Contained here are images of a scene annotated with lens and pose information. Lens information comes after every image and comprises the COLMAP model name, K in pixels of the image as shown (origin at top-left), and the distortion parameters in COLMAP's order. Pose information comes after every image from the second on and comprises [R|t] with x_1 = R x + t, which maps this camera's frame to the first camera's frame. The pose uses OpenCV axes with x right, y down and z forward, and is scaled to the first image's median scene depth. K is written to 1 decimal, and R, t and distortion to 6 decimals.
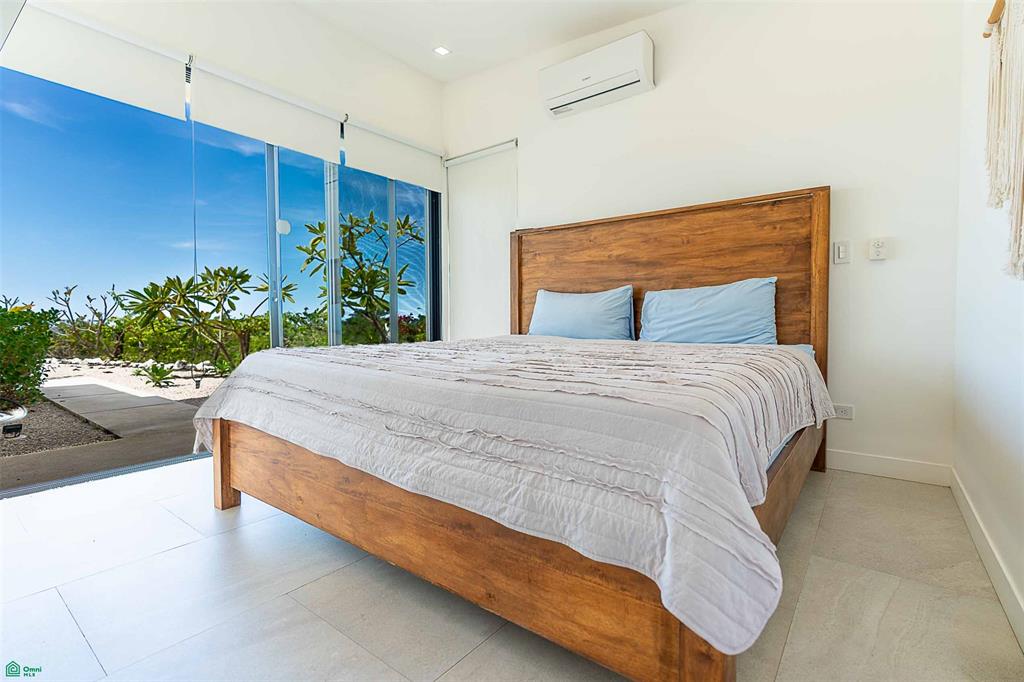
lens RADIAL K [[475.5, 0, 518.7], [0, 475.5, 336.7], [0, 0, 1]] dist [-0.014264, 0.001657]
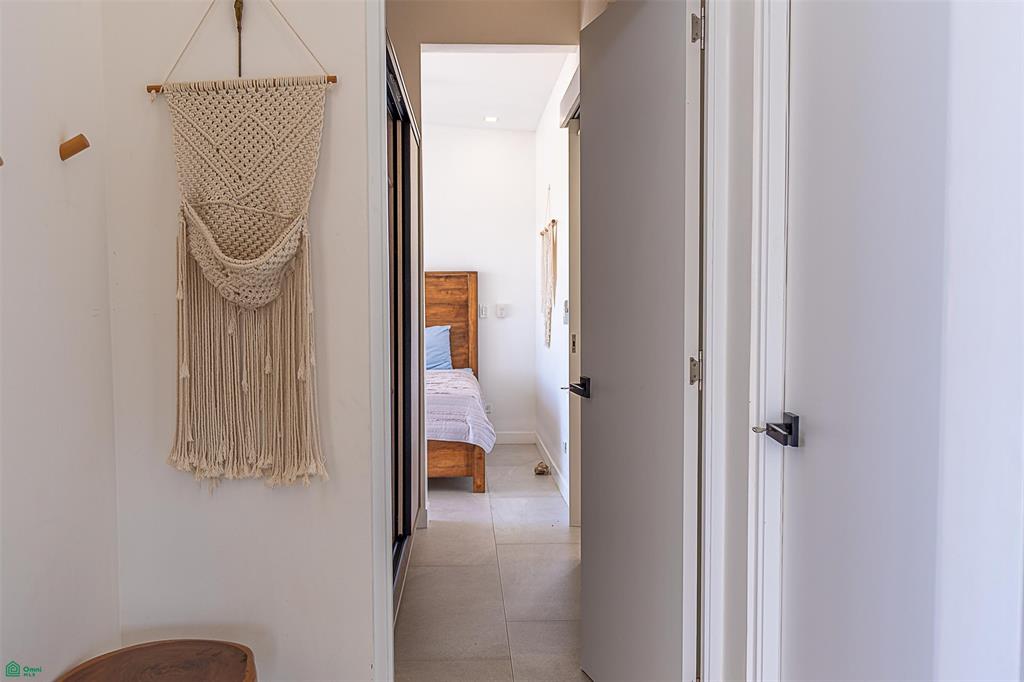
lens RADIAL K [[708.3, 0, 511.9], [0, 708.3, 342.7], [0, 0, 1]] dist [-0.000316, -0.000010]
pose [[0.768661, -0.013292, 0.639518, -0.812762], [0.019173, 0.999814, -0.002264, -0.061014], [-0.639369, 0.014002, 0.768773, -0.950298]]
